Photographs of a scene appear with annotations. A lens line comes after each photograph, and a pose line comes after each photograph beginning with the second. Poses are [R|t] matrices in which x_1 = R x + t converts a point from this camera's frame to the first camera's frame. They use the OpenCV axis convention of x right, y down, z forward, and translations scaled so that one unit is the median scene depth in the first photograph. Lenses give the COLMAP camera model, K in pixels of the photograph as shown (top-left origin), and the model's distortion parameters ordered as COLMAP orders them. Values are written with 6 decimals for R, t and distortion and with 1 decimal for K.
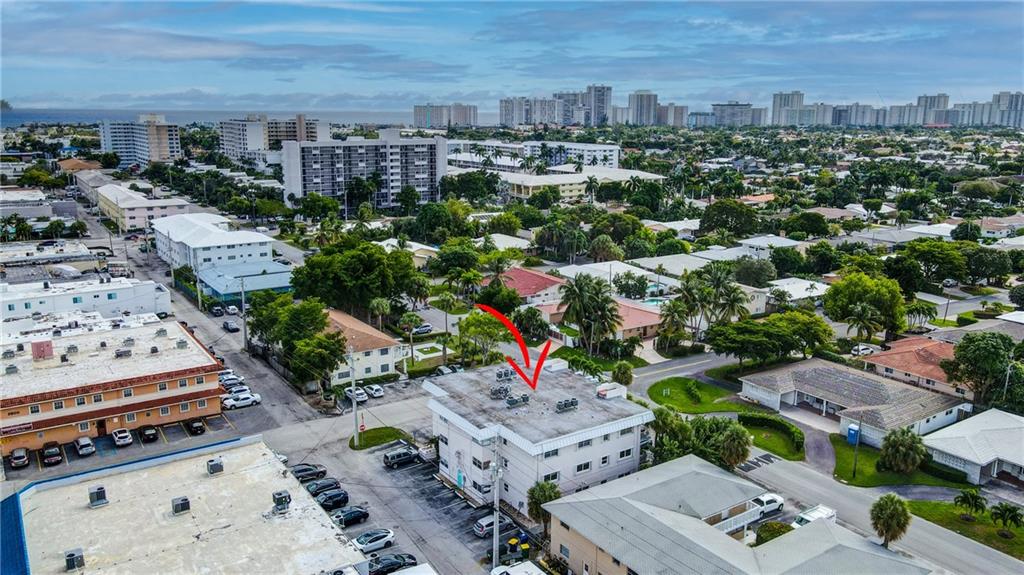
lens RADIAL K [[767.3, 0, 525.5], [0, 767.3, 286.7], [0, 0, 1]] dist [0.005915, 0.035252]
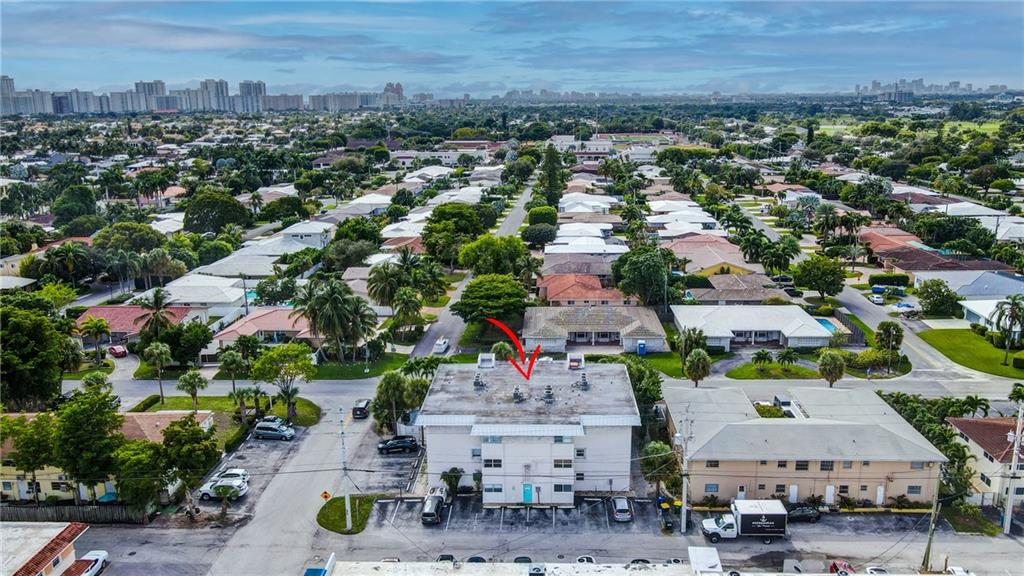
lens RADIAL K [[784.6, 0, 515.2], [0, 784.6, 284.1], [0, 0, 1]] dist [0.007284, 0.007019]
pose [[0.601590, -0.199908, 0.773387, -0.482214], [0.193372, 0.975828, 0.101819, -0.058325], [-0.775047, 0.088299, 0.625705, 0.249824]]
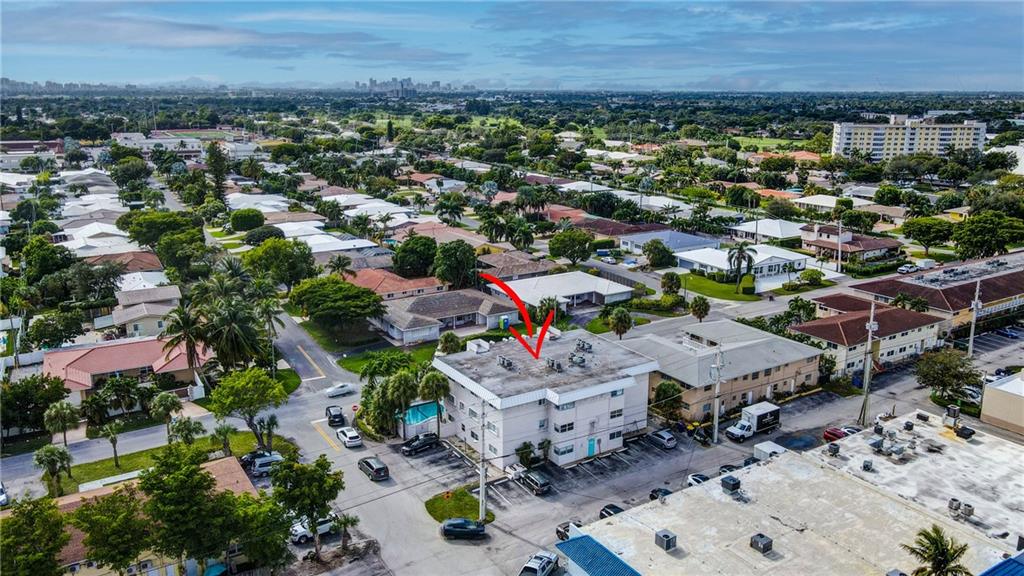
lens RADIAL K [[779.2, 0, 527.3], [0, 779.2, 293.0], [0, 0, 1]] dist [-0.000295, 0.055333]
pose [[0.037399, -0.260237, 0.964820, -0.656355], [0.219869, 0.943979, 0.246093, -0.140493], [-0.974812, 0.202931, 0.092522, 0.589703]]
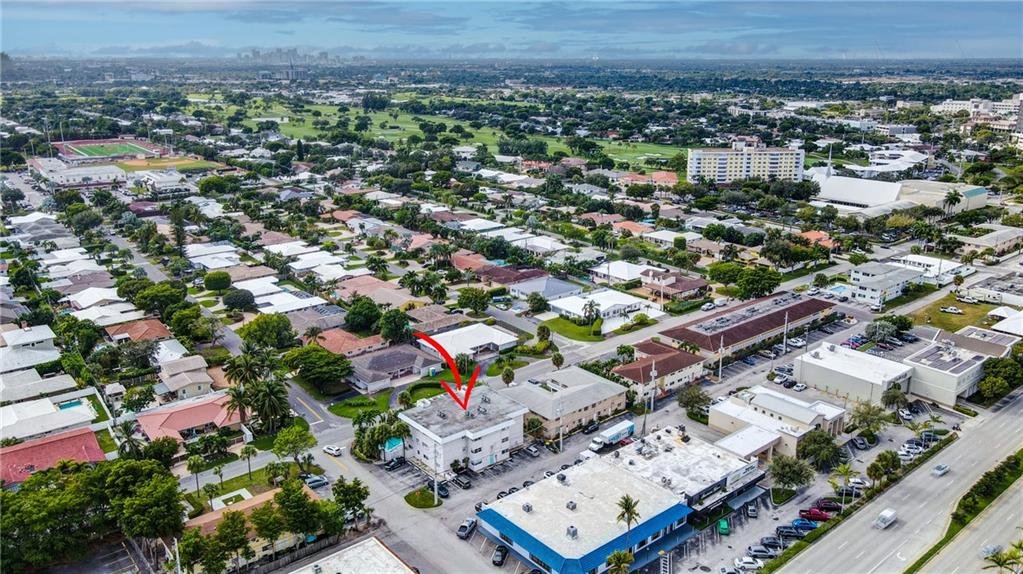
lens RADIAL K [[778.5, 0, 526.8], [0, 778.5, 292.0], [0, 0, 1]] dist [-0.000295, 0.055333]
pose [[-0.094233, -0.291471, 0.951927, -1.111189], [0.221147, 0.926164, 0.305474, -0.429173], [-0.970677, 0.239302, -0.022817, 0.538884]]
